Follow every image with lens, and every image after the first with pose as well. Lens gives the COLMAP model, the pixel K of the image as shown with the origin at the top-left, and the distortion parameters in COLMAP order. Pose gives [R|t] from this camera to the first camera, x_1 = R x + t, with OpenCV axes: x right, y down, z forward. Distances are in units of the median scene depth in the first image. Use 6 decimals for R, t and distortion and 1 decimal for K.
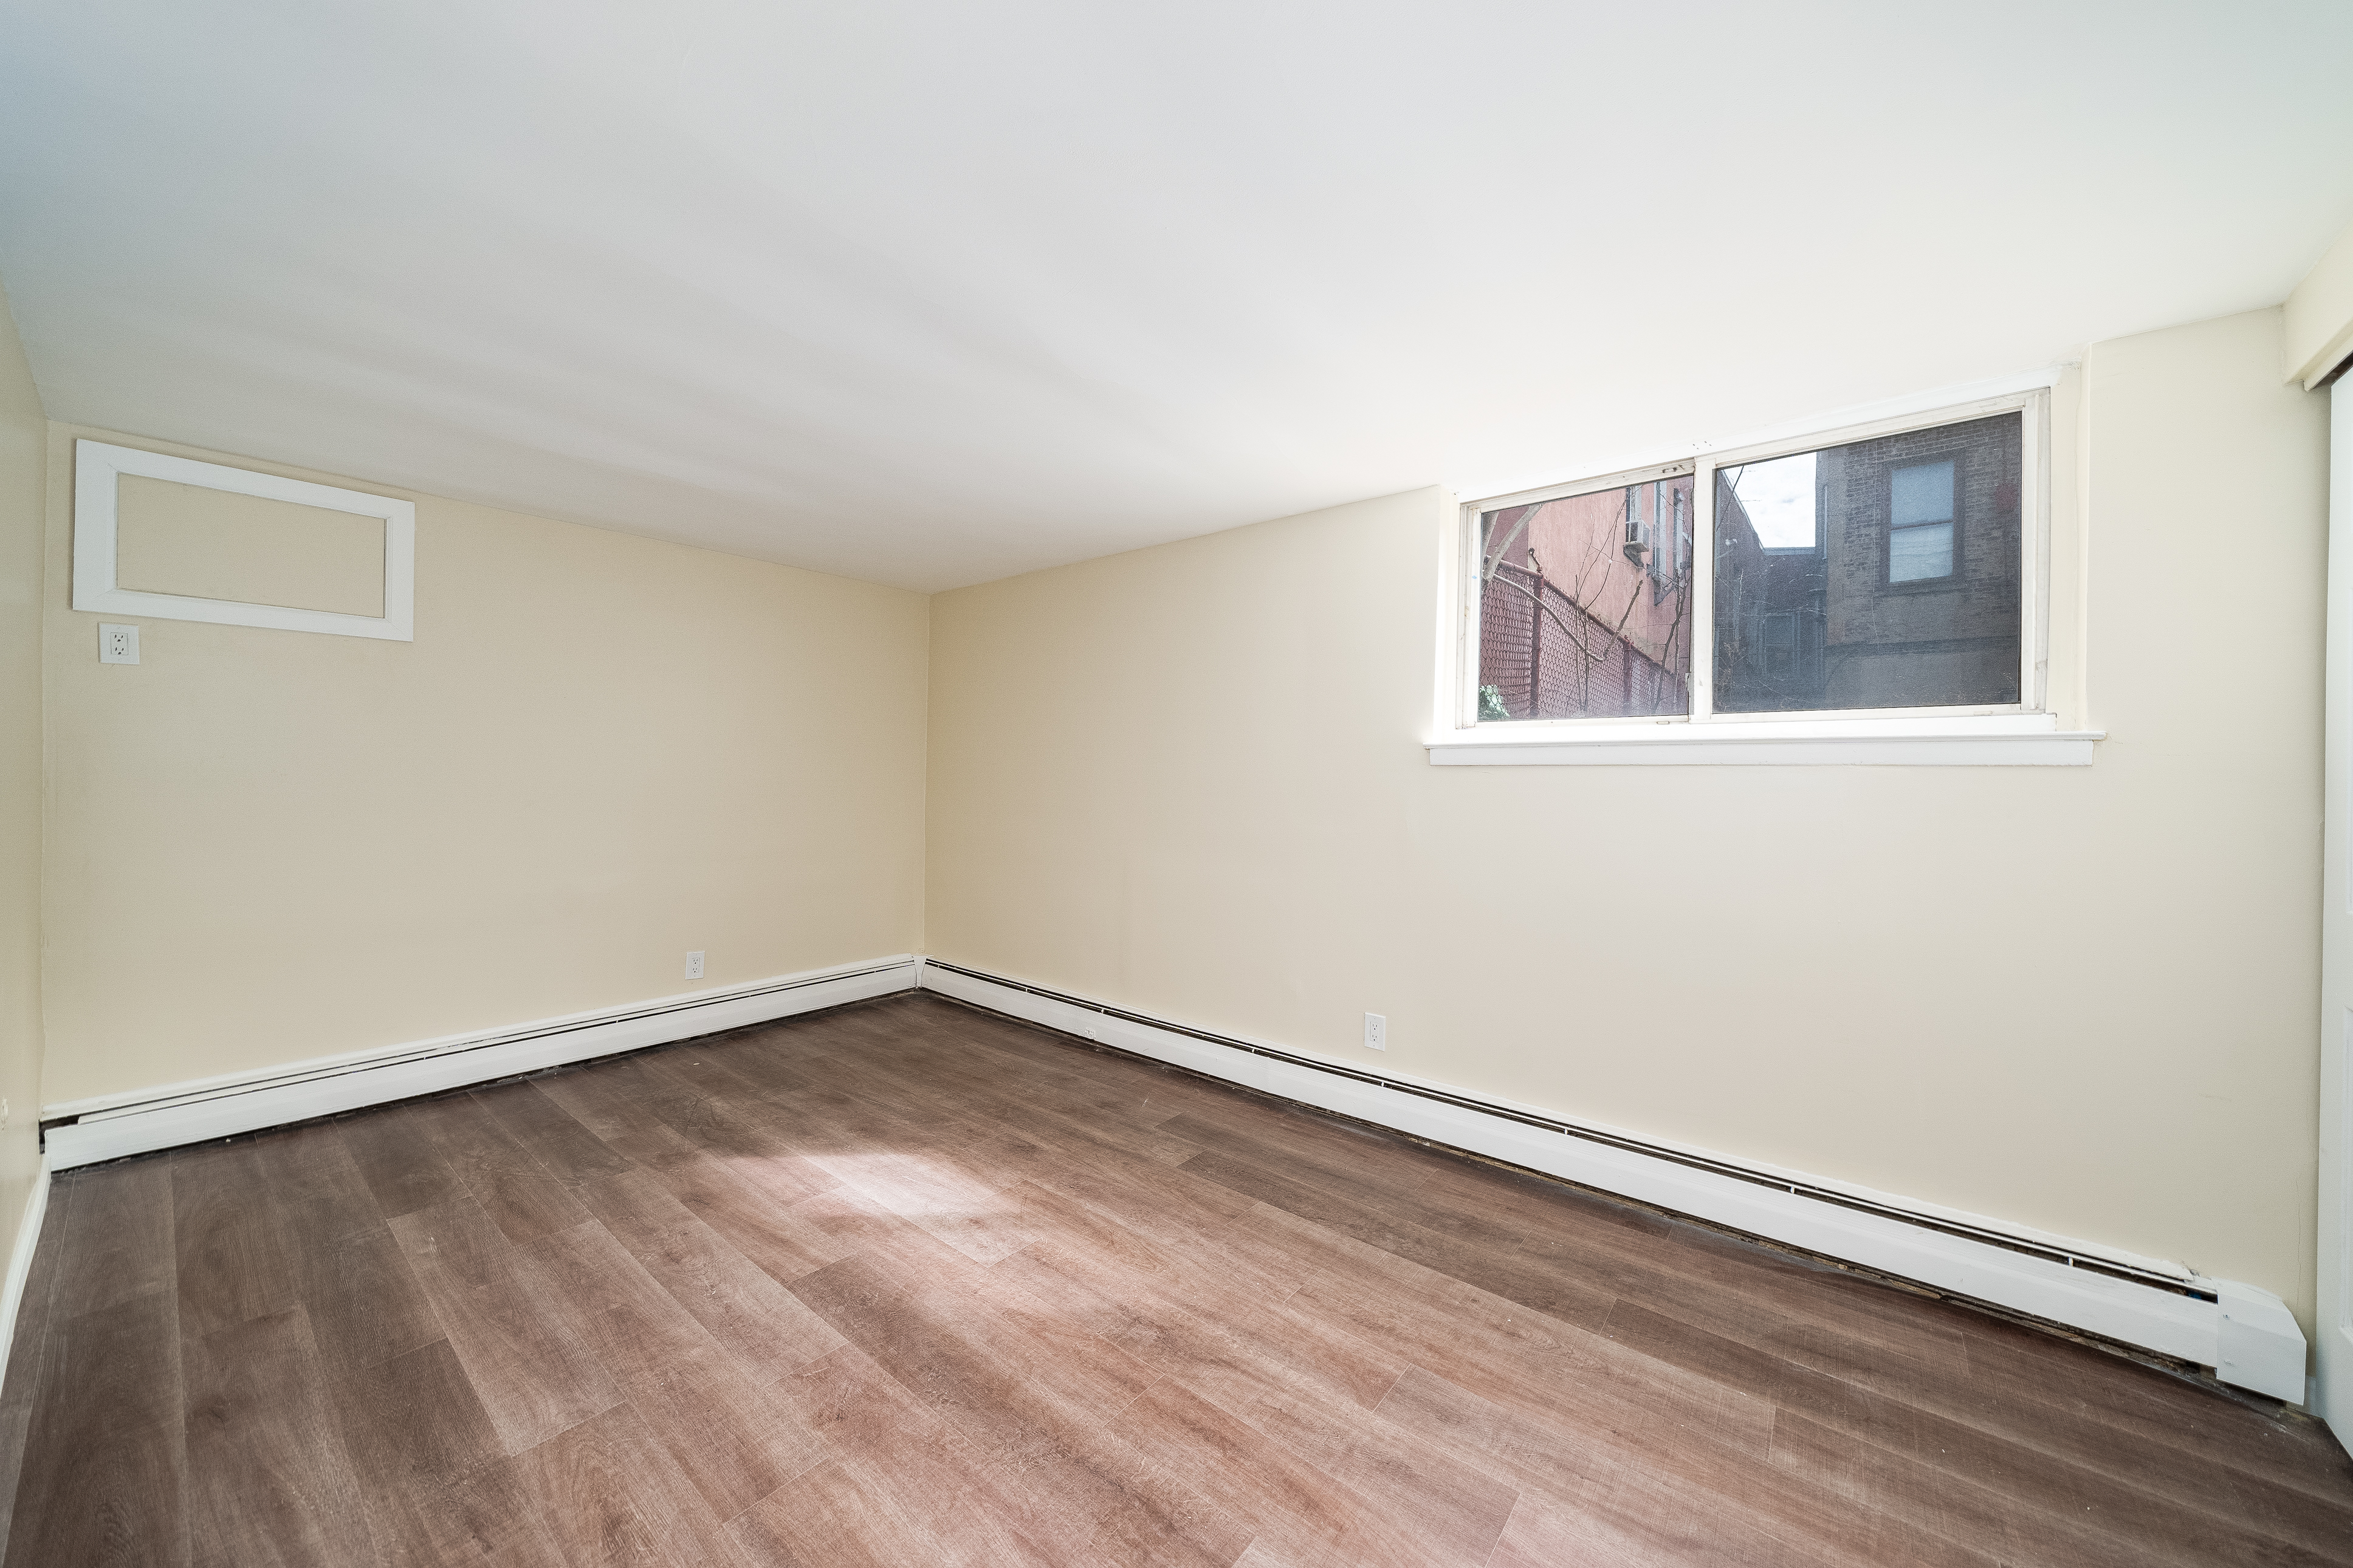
lens RADIAL K [[843.9, 0, 1169.6], [0, 843.9, 787.4], [0, 0, 1]] dist [-0.006256, 0.000366]
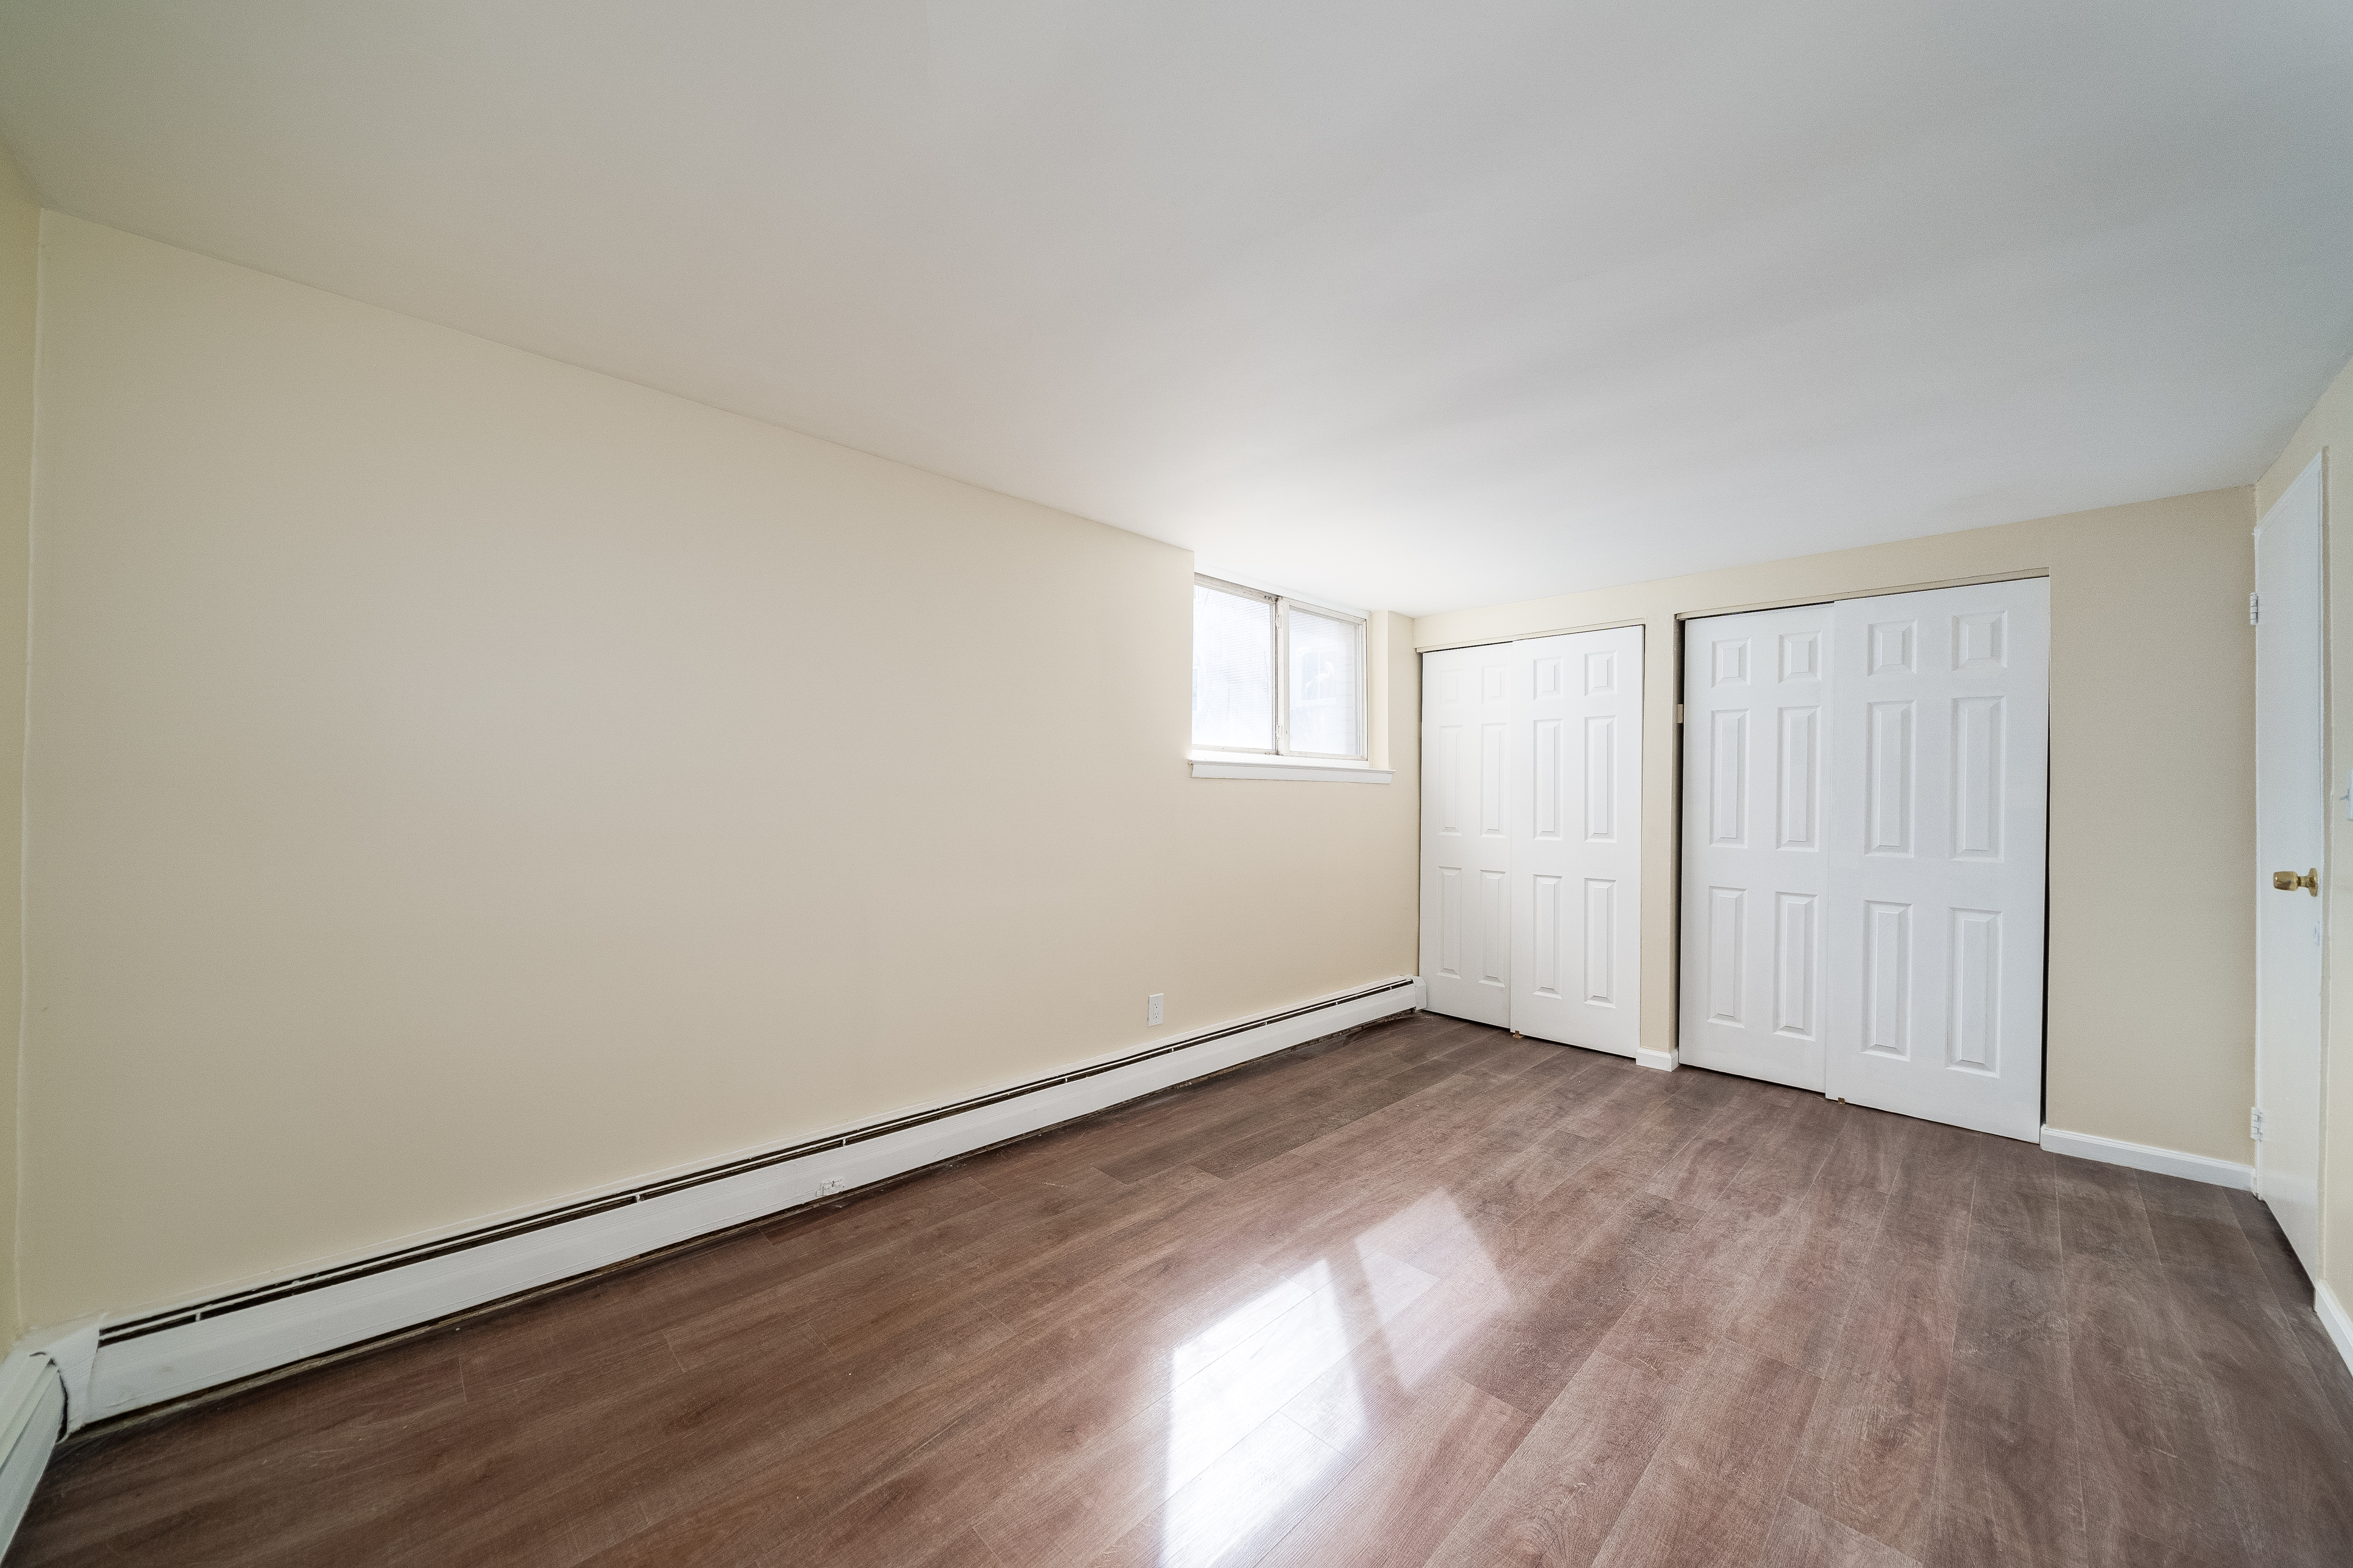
lens RADIAL K [[843.9, 0, 1169.1], [0, 843.9, 787.5], [0, 0, 1]] dist [-0.006256, 0.000366]
pose [[0.104564, -0.005859, 0.994501, -1.397156], [-0.003127, 0.999976, 0.006220, -0.028001], [-0.994513, -0.003761, 0.104543, 1.362342]]
